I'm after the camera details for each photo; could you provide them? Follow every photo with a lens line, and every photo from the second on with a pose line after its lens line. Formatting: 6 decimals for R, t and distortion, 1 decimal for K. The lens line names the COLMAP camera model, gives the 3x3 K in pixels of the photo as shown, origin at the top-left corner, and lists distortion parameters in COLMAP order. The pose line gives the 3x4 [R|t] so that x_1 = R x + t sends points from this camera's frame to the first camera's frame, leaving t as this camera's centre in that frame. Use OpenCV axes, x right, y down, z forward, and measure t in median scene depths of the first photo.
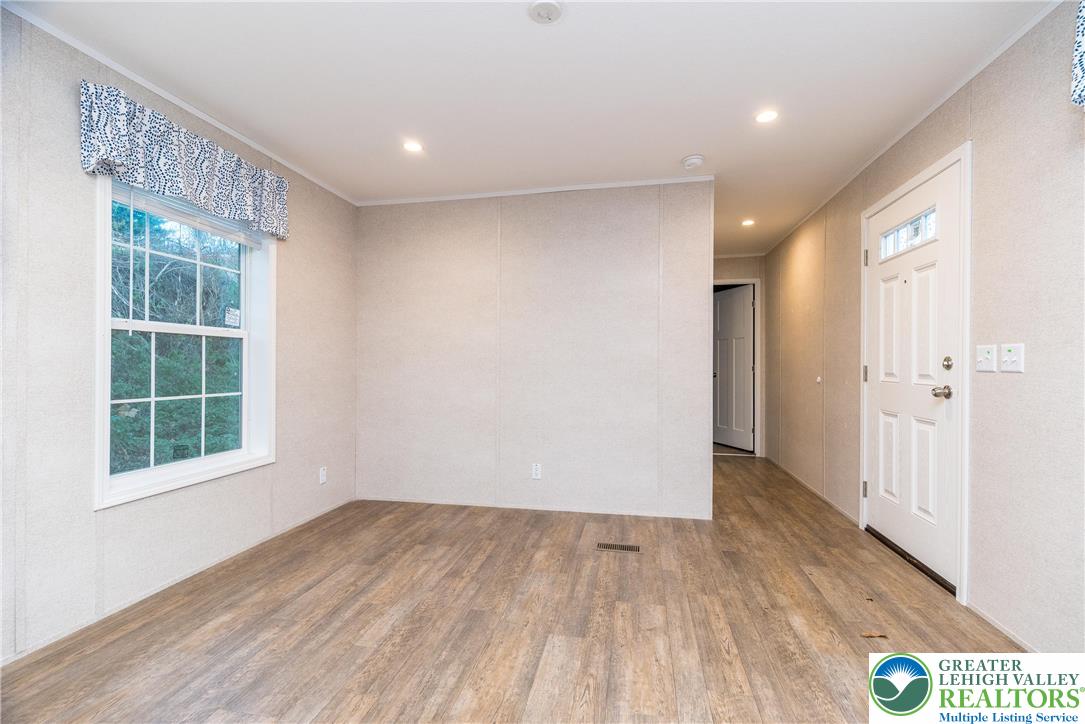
lens RADIAL K [[471.1, 0, 544.6], [0, 471.1, 361.7], [0, 0, 1]] dist [-0.001383, -0.000378]
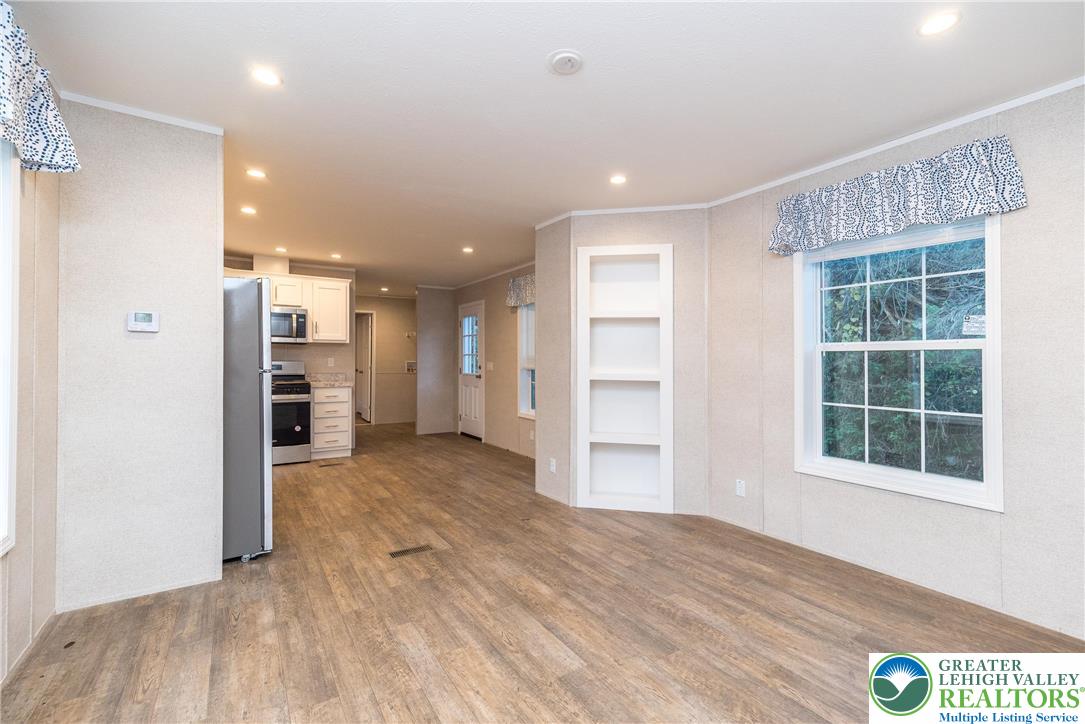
lens RADIAL K [[471.1, 0, 544.6], [0, 471.1, 361.7], [0, 0, 1]] dist [-0.001383, -0.000378]
pose [[-0.719932, -0.009712, -0.693977, 0.600180], [-0.005441, 0.999950, -0.008349, -0.019732], [0.694024, -0.002235, -0.719949, 1.323044]]
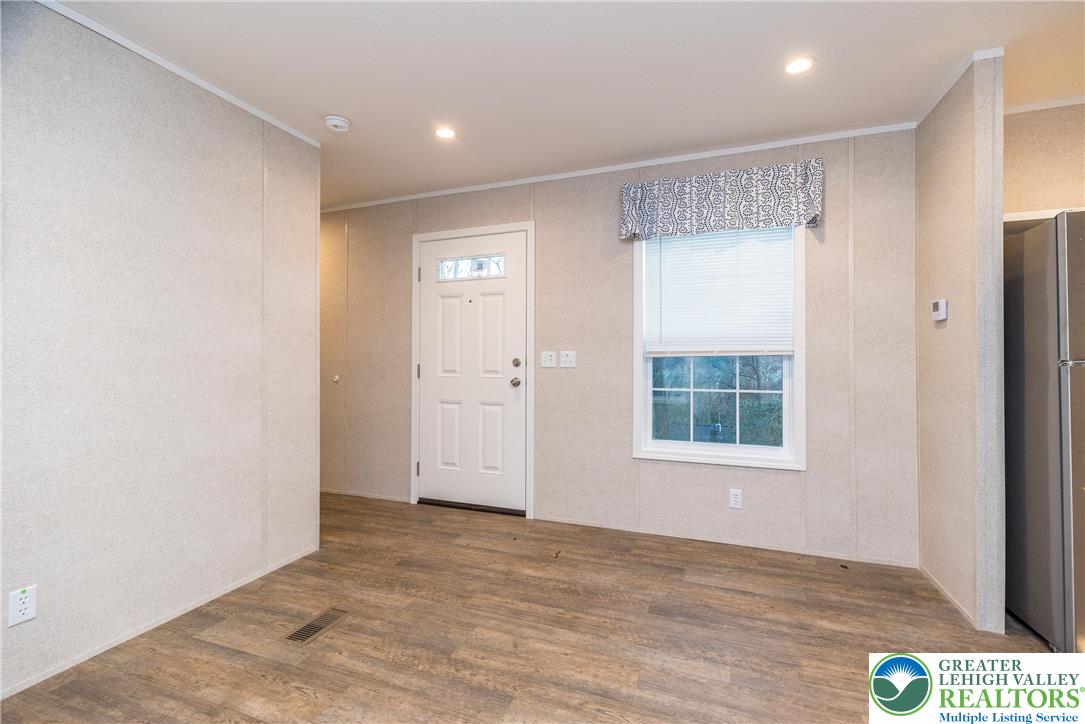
lens RADIAL K [[471.6, 0, 546.3], [0, 471.6, 355.4], [0, 0, 1]] dist [0.001905, 0.000070]
pose [[0.161630, 0.008366, 0.986816, -0.588102], [-0.001324, 0.999965, -0.008260, -0.007409], [-0.986851, 0.000028, 0.161635, 0.650326]]
